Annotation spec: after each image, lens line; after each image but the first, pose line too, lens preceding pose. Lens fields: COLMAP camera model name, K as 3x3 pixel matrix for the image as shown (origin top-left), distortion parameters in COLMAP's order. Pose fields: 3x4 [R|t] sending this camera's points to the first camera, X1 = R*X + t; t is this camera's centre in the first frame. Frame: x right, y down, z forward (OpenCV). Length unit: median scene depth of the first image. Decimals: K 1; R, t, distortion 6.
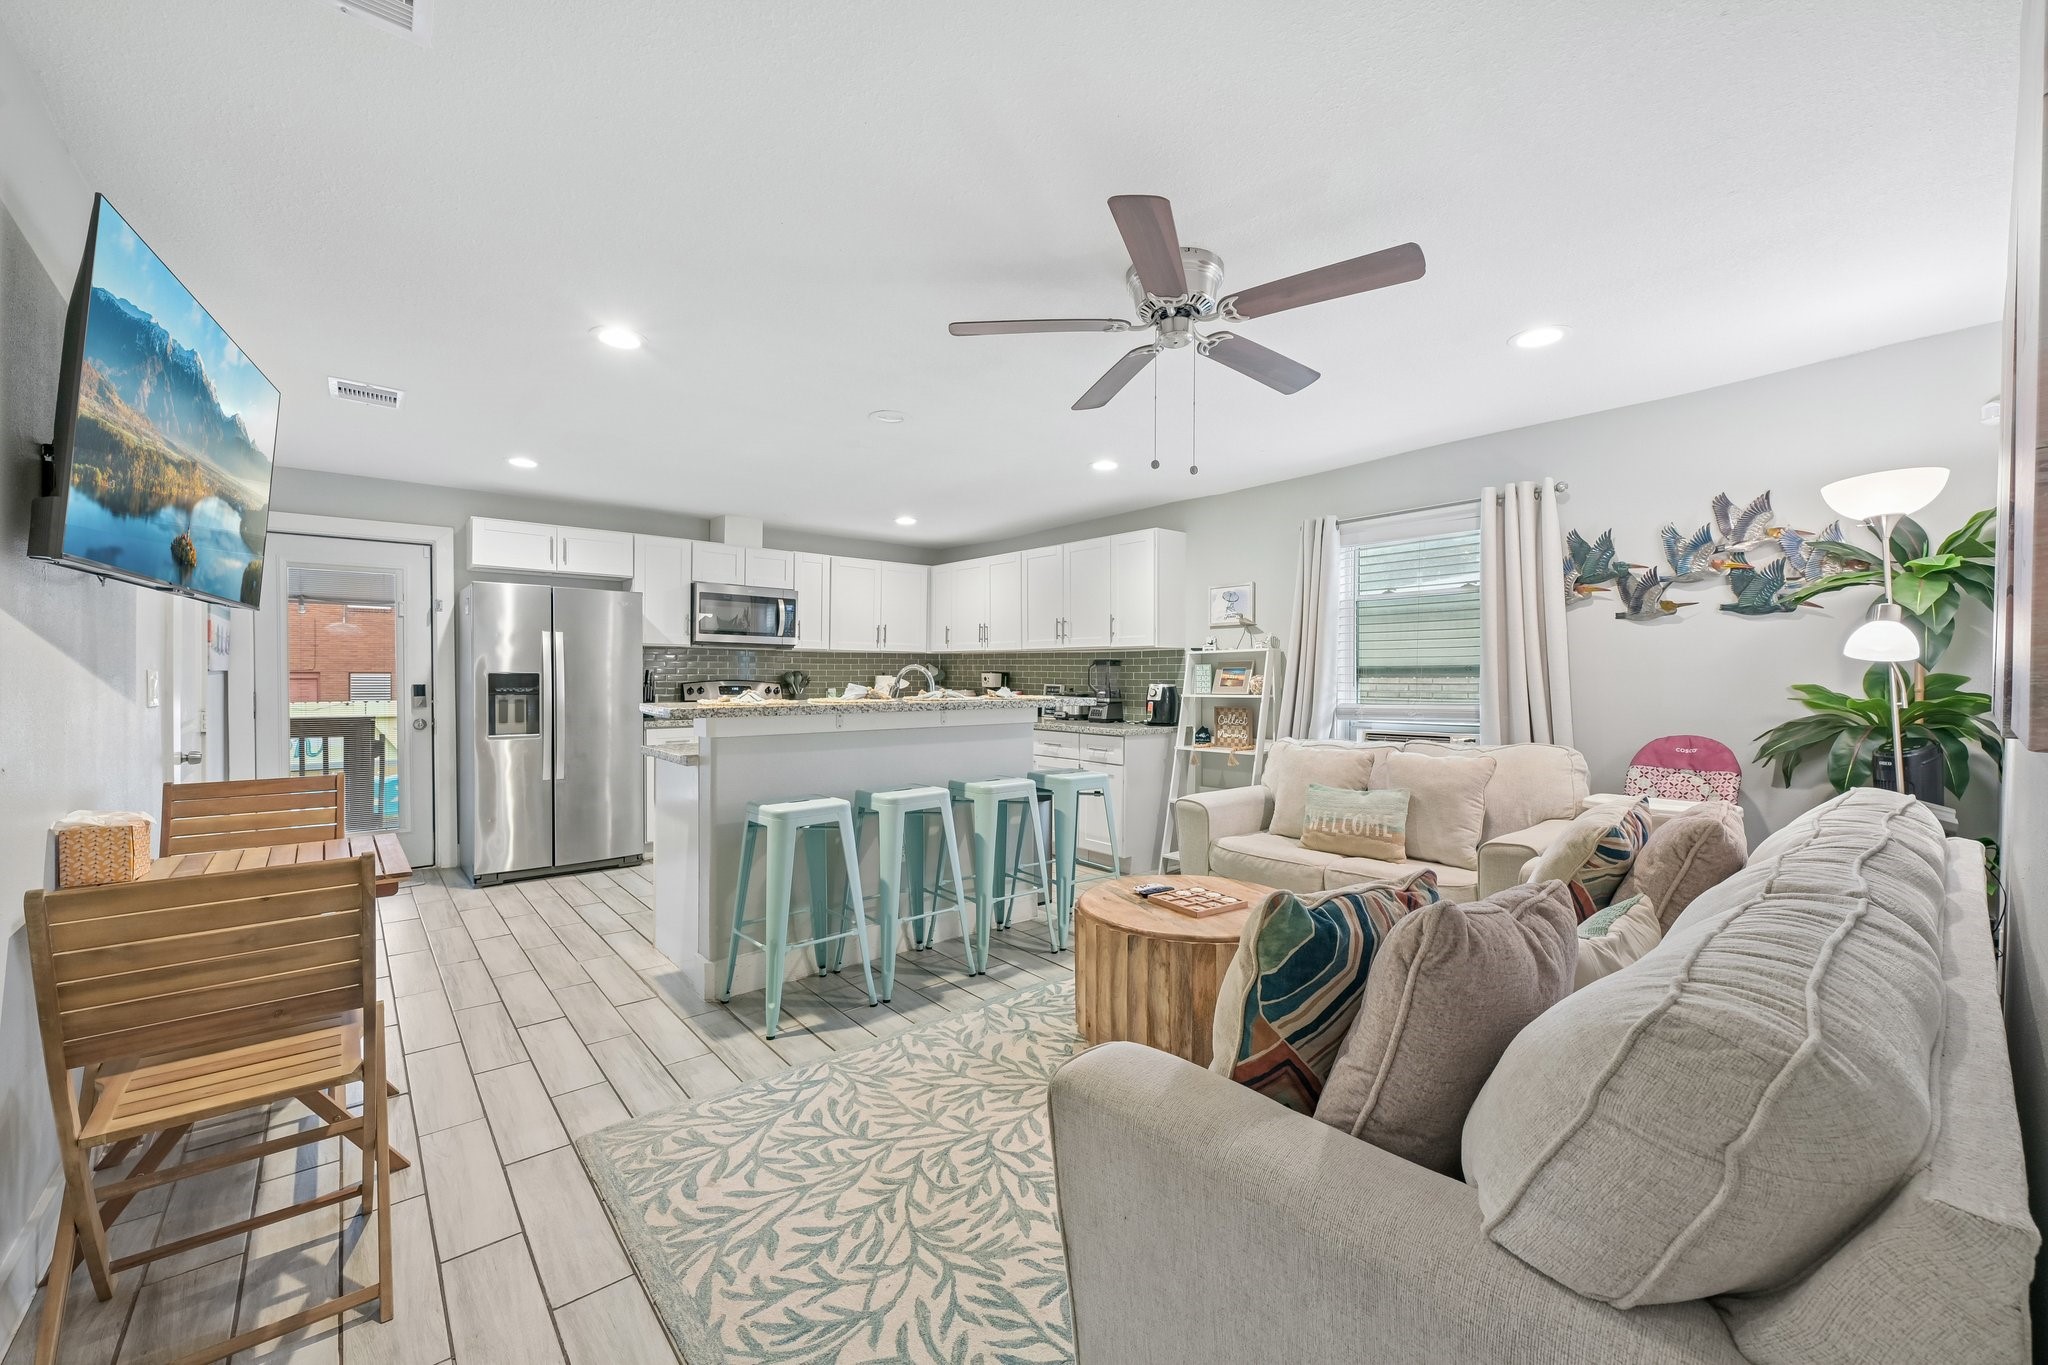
lens RADIAL K [[808.3, 0, 1026.8], [0, 808.3, 684.3], [0, 0, 1]] dist [-0.000917, -0.000100]
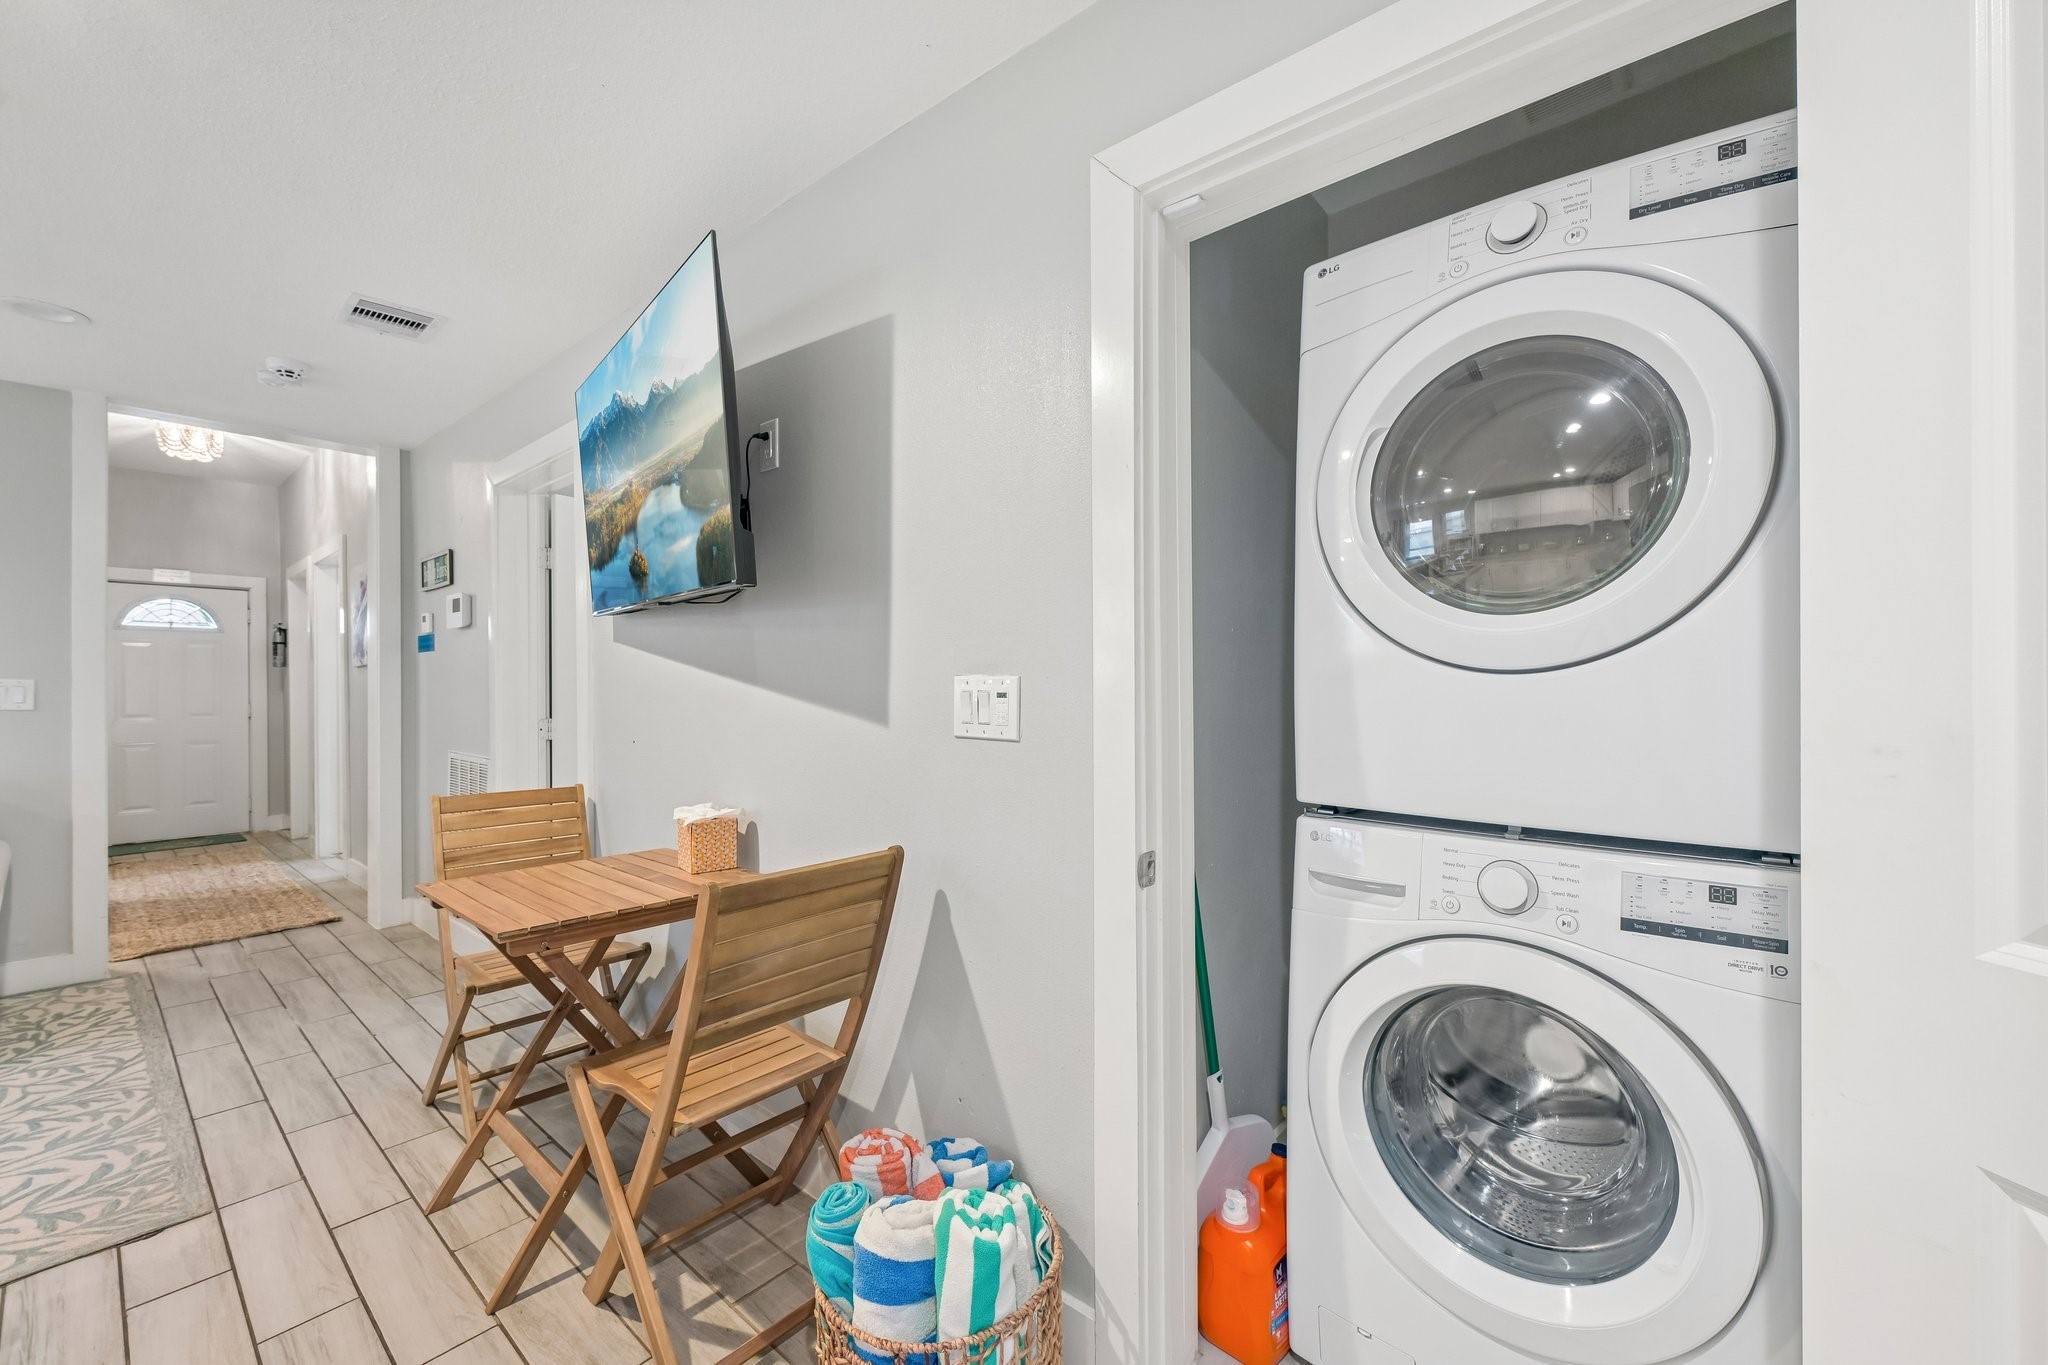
lens RADIAL K [[806.4, 0, 1025.4], [0, 806.4, 685.2], [0, 0, 1]] dist [0.000826, -0.000056]
pose [[-0.986106, -0.001589, -0.166110, -0.547640], [-0.003190, 0.999951, 0.009370, -0.008816], [0.166087, 0.009769, -0.986063, 0.855954]]
